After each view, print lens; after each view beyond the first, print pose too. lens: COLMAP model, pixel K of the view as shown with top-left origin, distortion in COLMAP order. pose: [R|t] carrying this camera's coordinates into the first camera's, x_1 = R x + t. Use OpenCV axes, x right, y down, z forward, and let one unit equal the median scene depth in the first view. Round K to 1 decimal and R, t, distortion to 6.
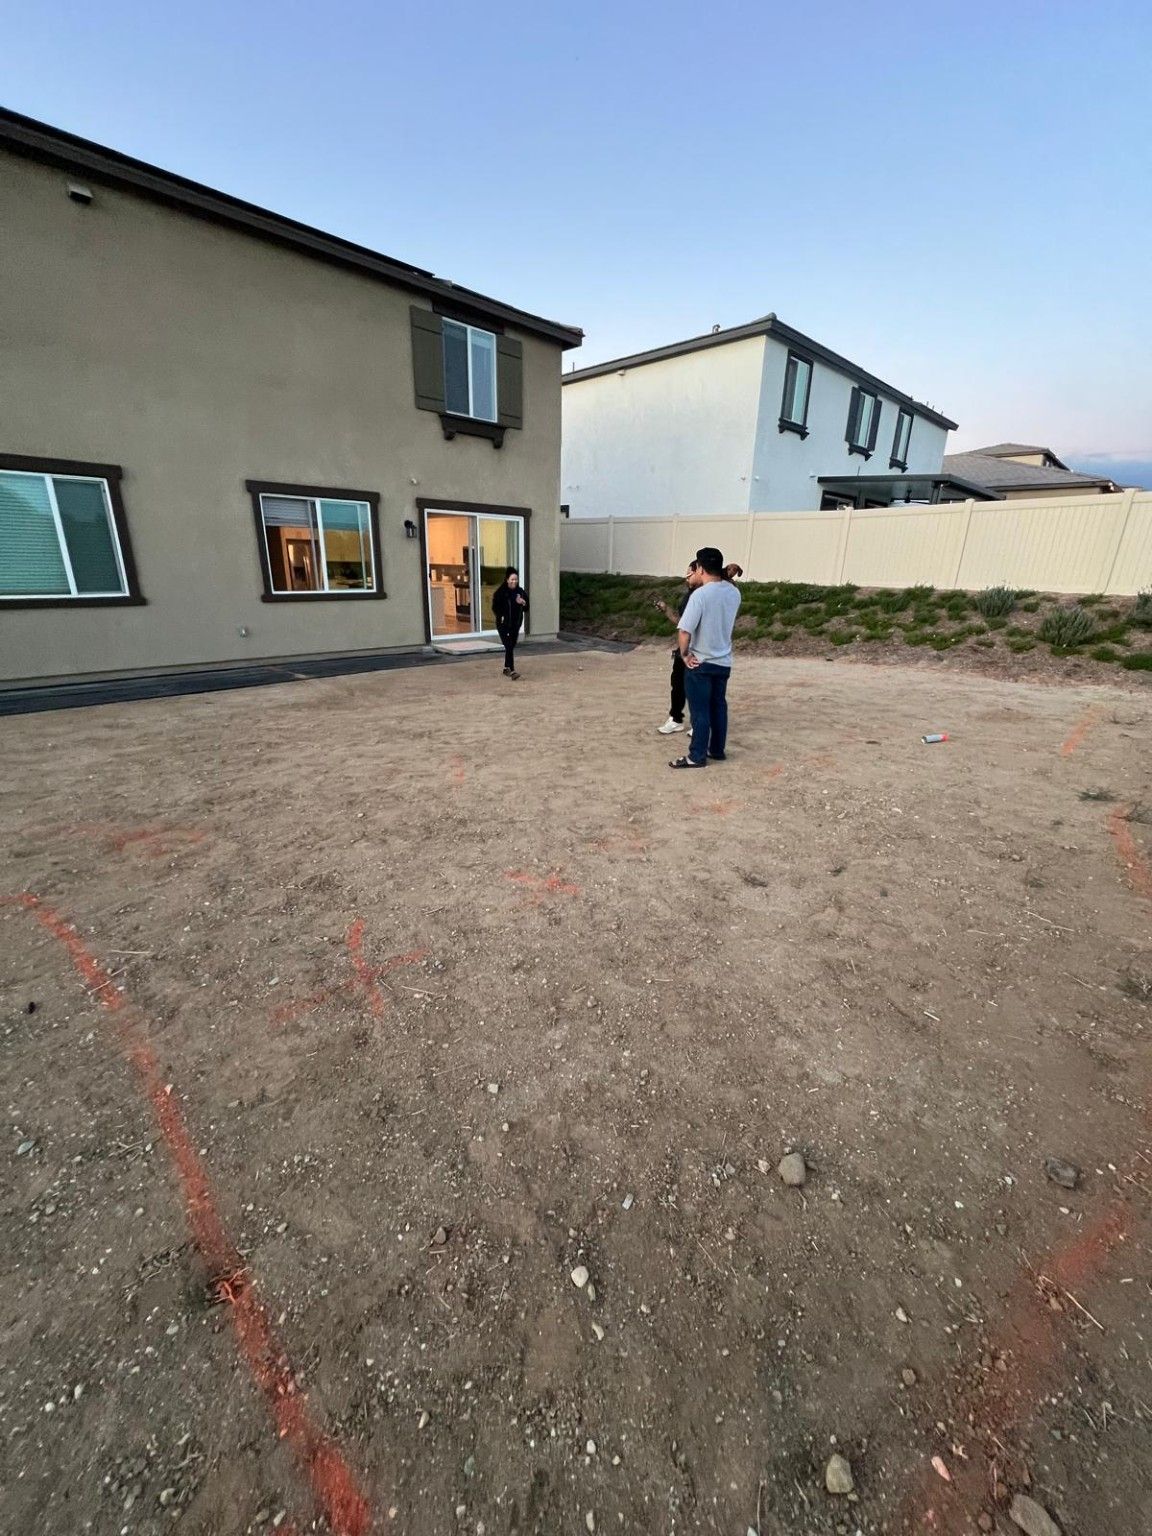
lens RADIAL K [[614.5, 0, 570.6], [0, 614.5, 775.4], [0, 0, 1]] dist [0.002756, 0.000698]
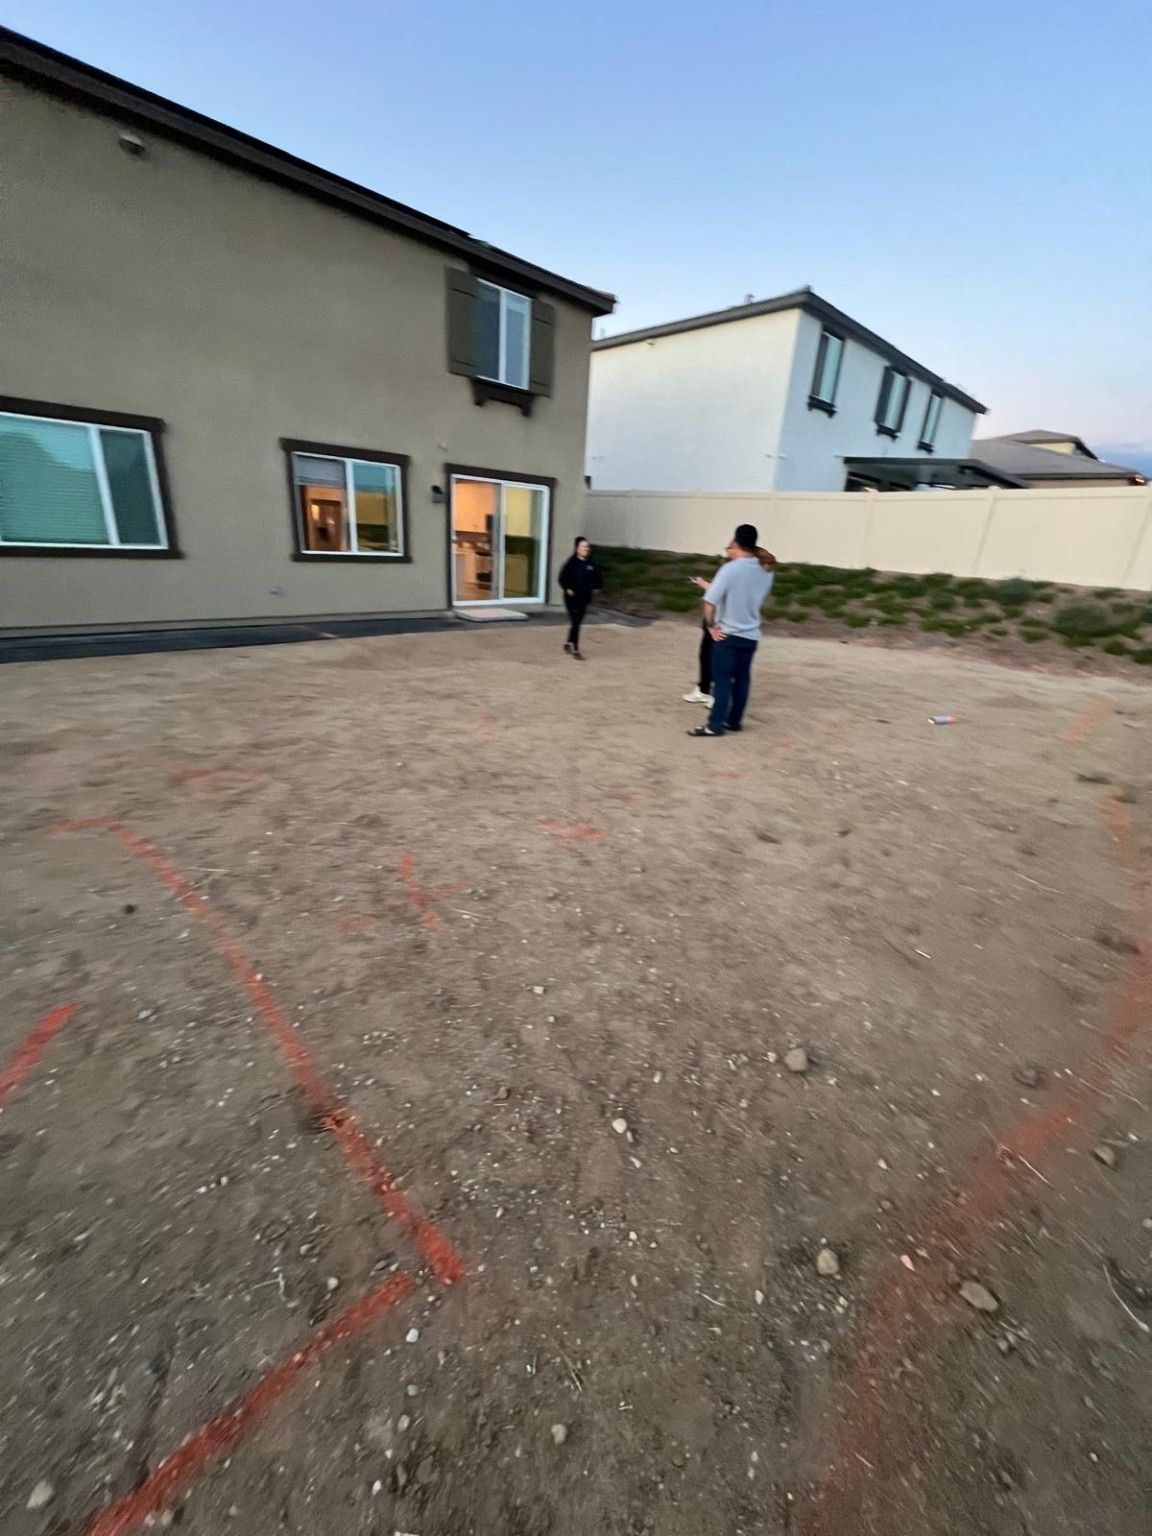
lens RADIAL K [[614.5, 0, 573.9], [0, 614.5, 777.2], [0, 0, 1]] dist [0.002756, 0.000698]
pose [[0.999134, 0.041533, -0.002672, -0.025649], [-0.041385, 0.998271, 0.041735, 0.020809], [0.004401, -0.041588, 0.999125, -0.046424]]
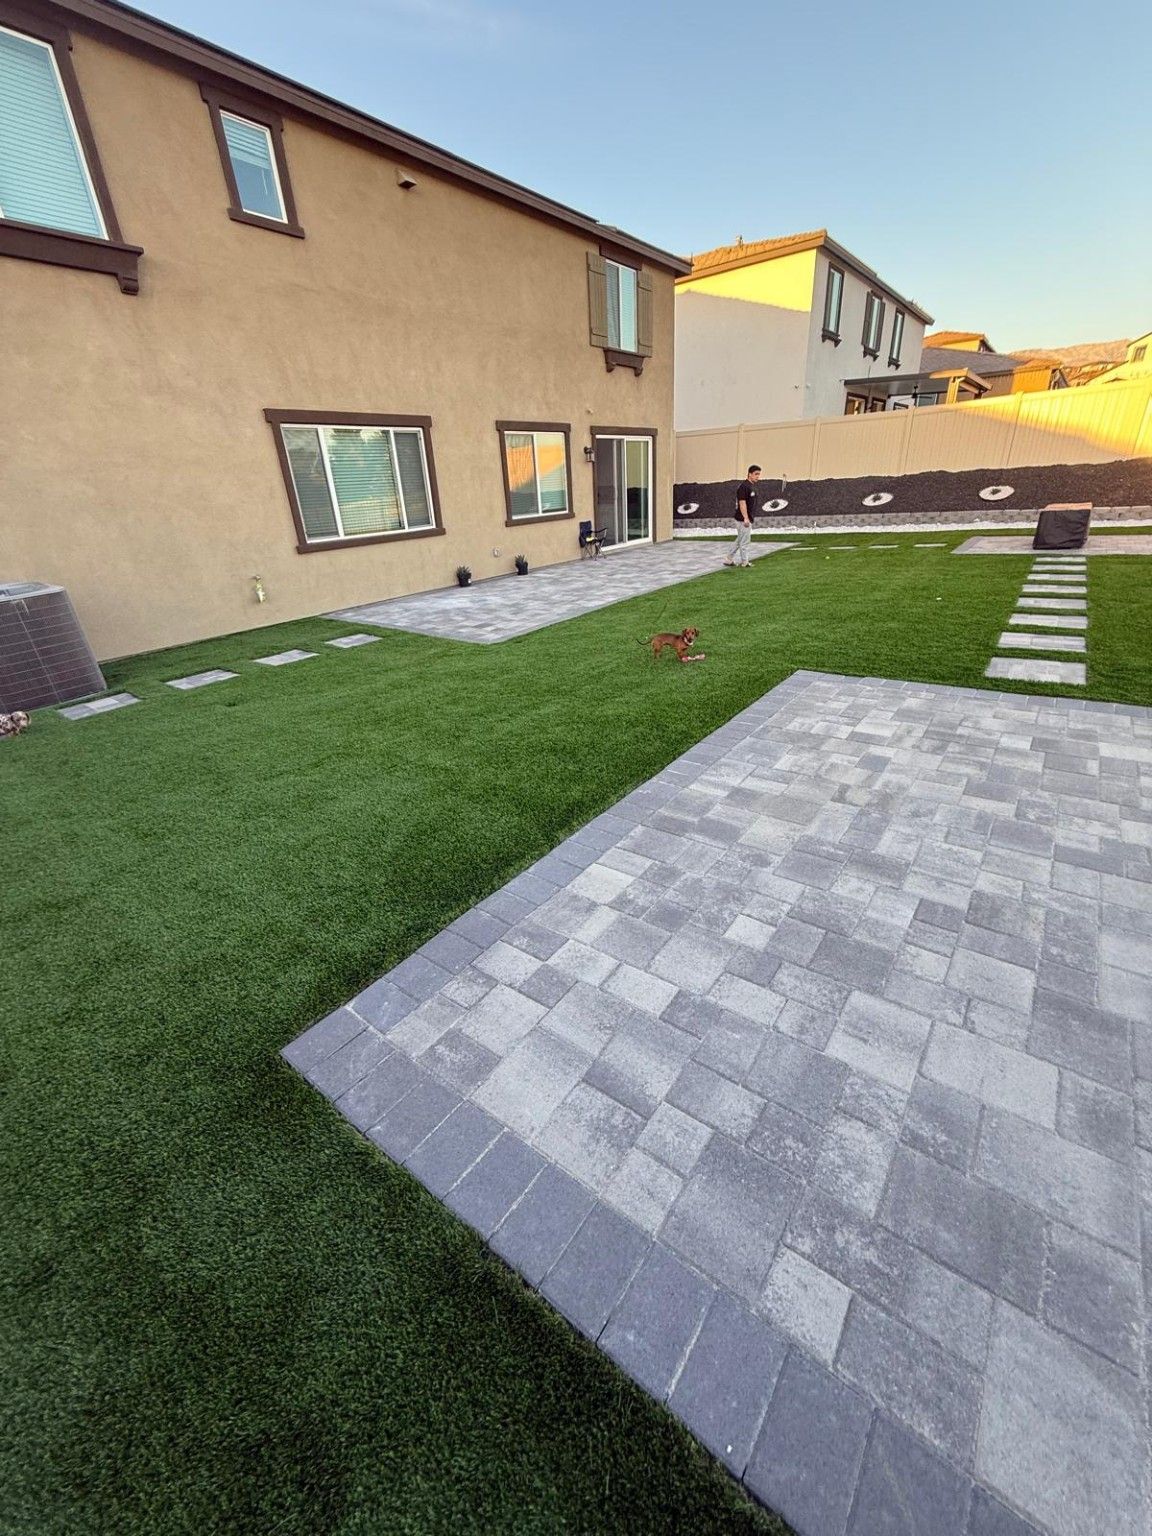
lens RADIAL K [[614.5, 0, 581.5], [0, 614.5, 772.3], [0, 0, 1]] dist [0.002756, 0.000698]
pose [[0.987428, -0.119197, 0.103813, -0.766180], [0.106070, 0.986607, 0.123915, 0.085995], [-0.117193, -0.111346, 0.986847, -0.374730]]
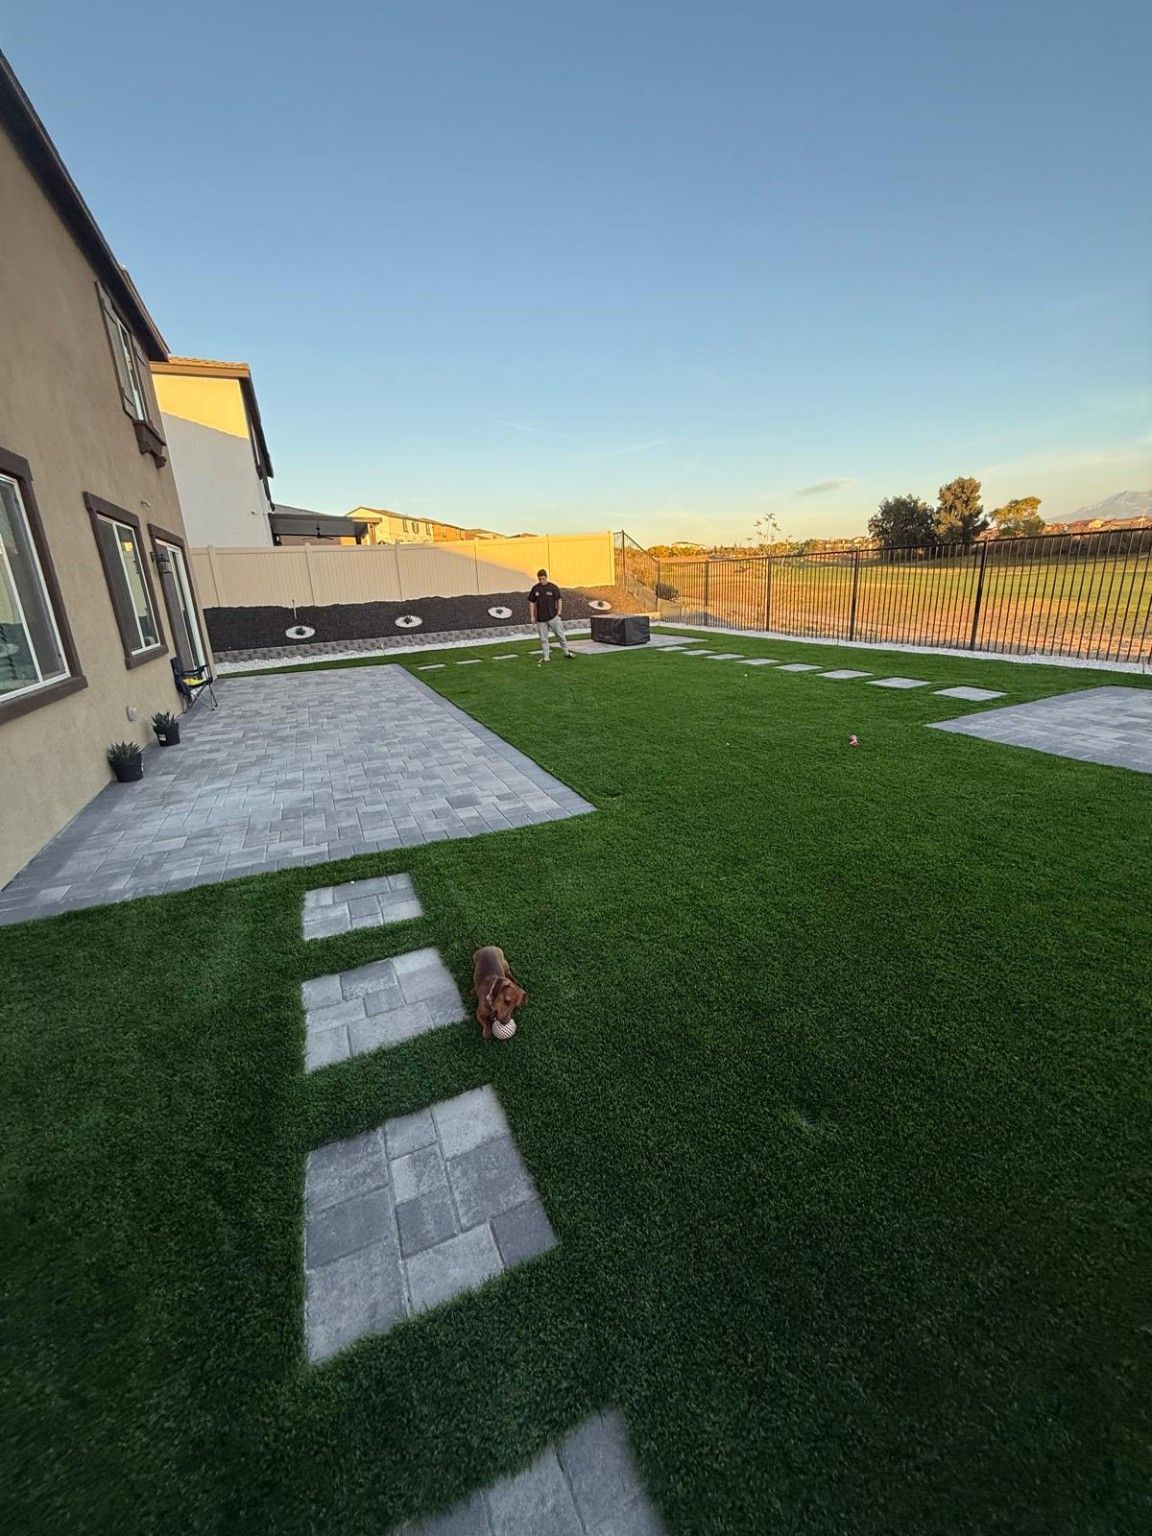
lens RADIAL K [[614.5, 0, 580.4], [0, 614.5, 764.9], [0, 0, 1]] dist [0.002756, 0.000698]
pose [[0.353473, -0.296063, 0.887357, -1.362046], [0.347197, 0.922358, 0.169437, -0.181418], [-0.868626, 0.248197, 0.428821, 0.426457]]
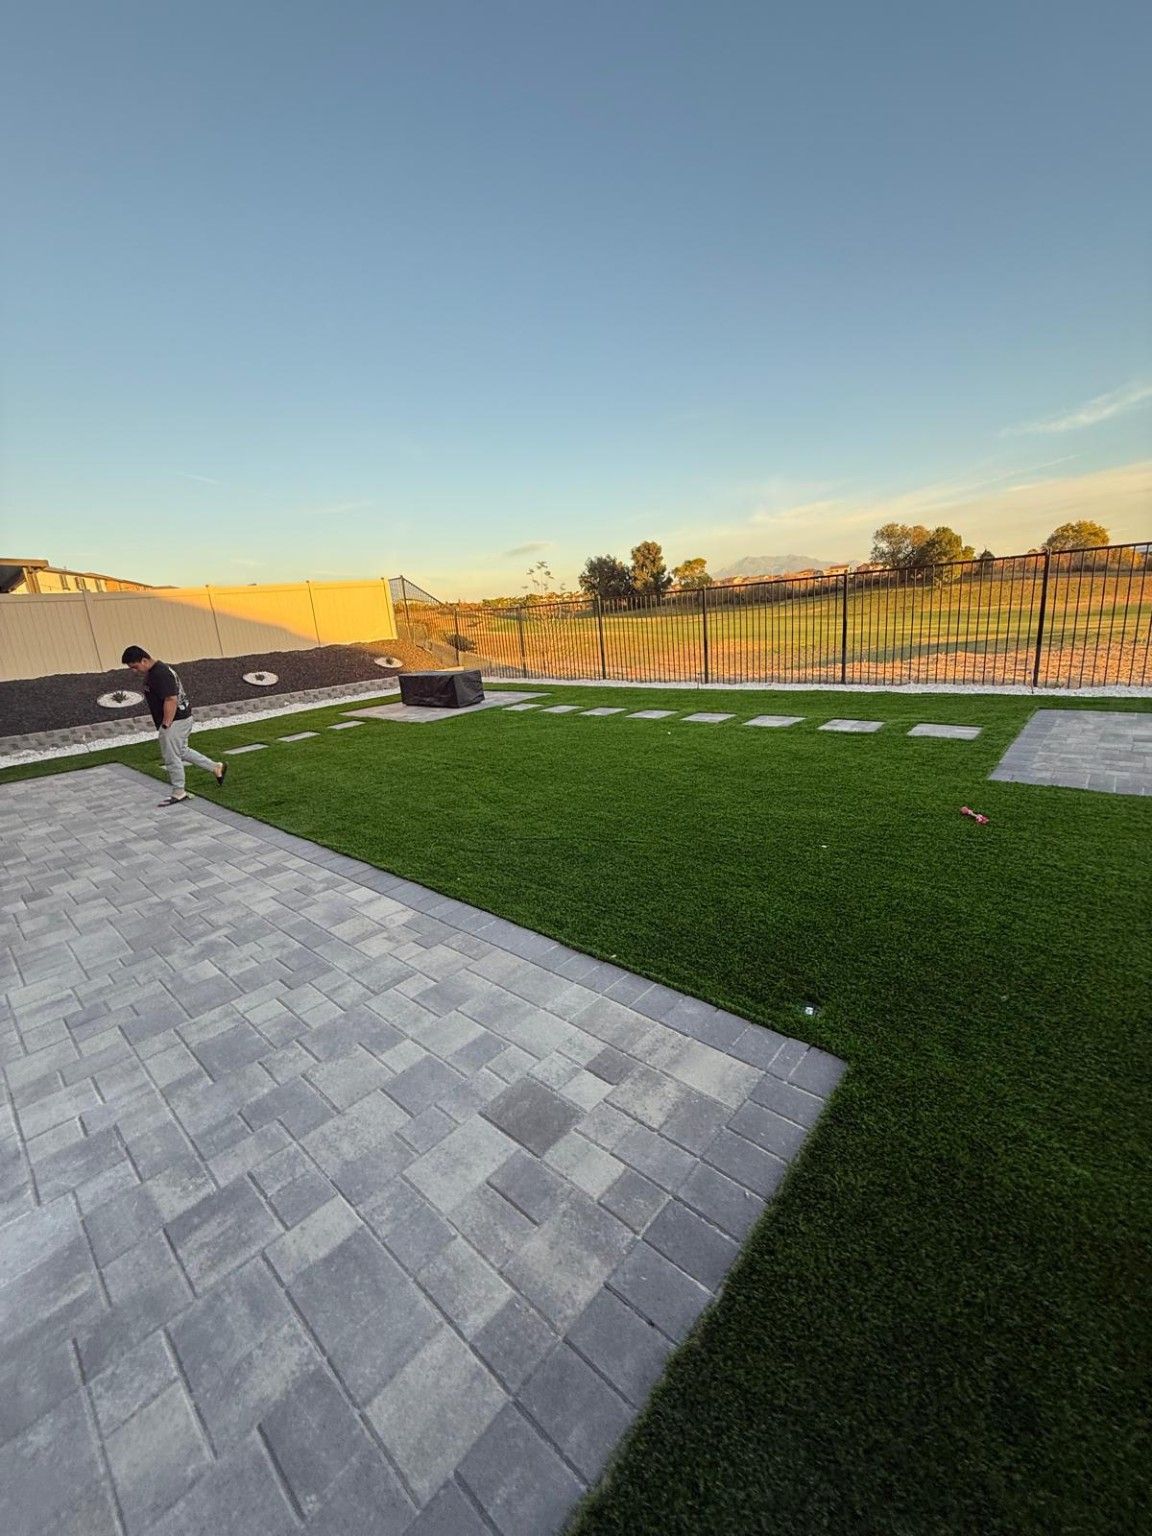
lens RADIAL K [[614.5, 0, 574.3], [0, 614.5, 760.5], [0, 0, 1]] dist [0.002756, 0.000698]
pose [[-0.057499, -0.232594, 0.970873, -1.039262], [0.393049, 0.888669, 0.236178, -0.286777], [-0.917718, 0.395180, 0.040323, 0.765289]]
